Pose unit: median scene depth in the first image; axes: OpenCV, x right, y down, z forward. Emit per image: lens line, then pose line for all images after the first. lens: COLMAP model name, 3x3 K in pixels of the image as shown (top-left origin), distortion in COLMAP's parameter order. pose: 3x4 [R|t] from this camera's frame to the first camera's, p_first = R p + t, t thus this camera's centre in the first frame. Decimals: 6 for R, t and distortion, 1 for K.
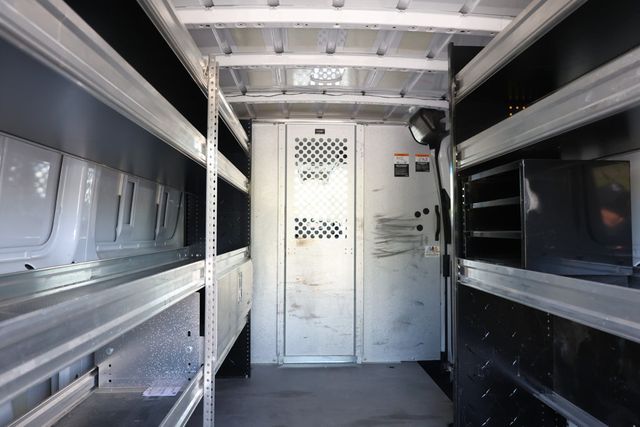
lens RADIAL K [[446.0, 0, 318.6], [0, 446.0, 209.9], [0, 0, 1]] dist [-0.014207, -0.002111]
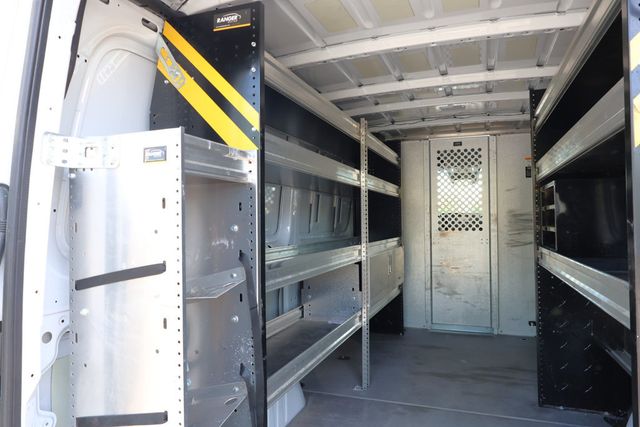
lens RADIAL K [[446.0, 0, 318.6], [0, 446.0, 209.9], [0, 0, 1]] dist [-0.014207, -0.002111]
pose [[0.923774, -0.017849, -0.382522, 0.116507], [0.025567, 0.999559, 0.015104, -0.022417], [0.382084, -0.023732, 0.923823, -0.289881]]
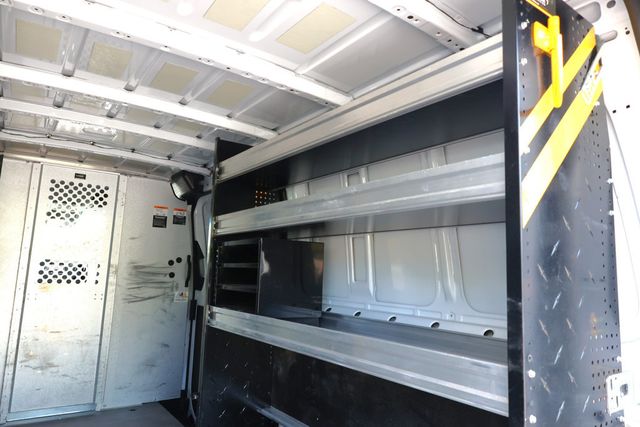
lens RADIAL K [[443.9, 0, 325.9], [0, 443.9, 208.3], [0, 0, 1]] dist [-0.010182, 0.000405]
pose [[0.836454, 0.107052, 0.537479, -0.063130], [-0.055735, 0.992268, -0.110897, -0.024138], [-0.545195, 0.062804, 0.835953, -0.136346]]
